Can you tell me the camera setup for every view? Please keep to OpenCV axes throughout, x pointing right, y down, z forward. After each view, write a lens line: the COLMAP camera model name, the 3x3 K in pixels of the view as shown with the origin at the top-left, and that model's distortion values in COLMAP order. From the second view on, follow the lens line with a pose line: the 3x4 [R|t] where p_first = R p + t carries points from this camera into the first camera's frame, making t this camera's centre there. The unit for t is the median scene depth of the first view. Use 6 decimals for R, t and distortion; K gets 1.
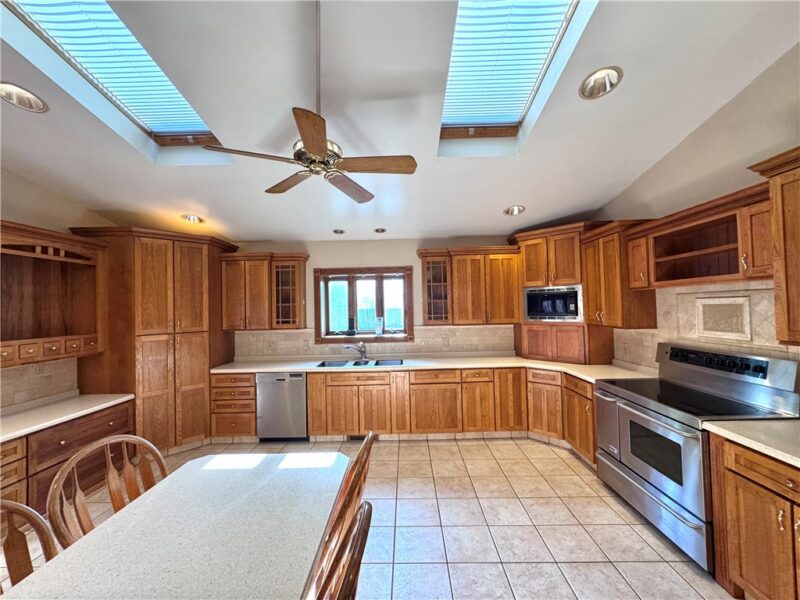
lens RADIAL K [[318.3, 0, 401.3], [0, 318.3, 299.7], [0, 0, 1]] dist [-0.002541, 0.000915]
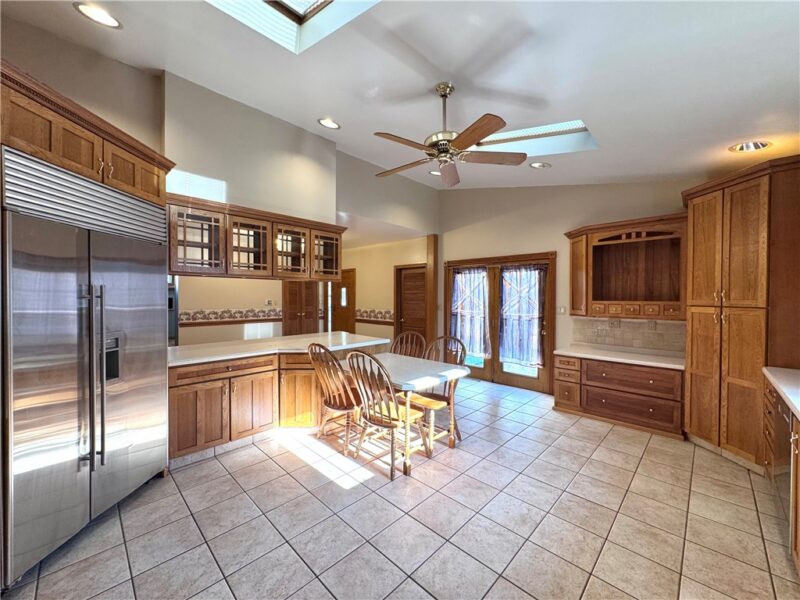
lens RADIAL K [[318.3, 0, 399.9], [0, 318.3, 300.3], [0, 0, 1]] dist [-0.002541, 0.000915]
pose [[-0.688491, 0.028206, -0.724696, 0.399660], [0.029152, 0.999512, 0.011207, 0.055558], [0.724659, -0.013411, -0.688977, 0.931707]]
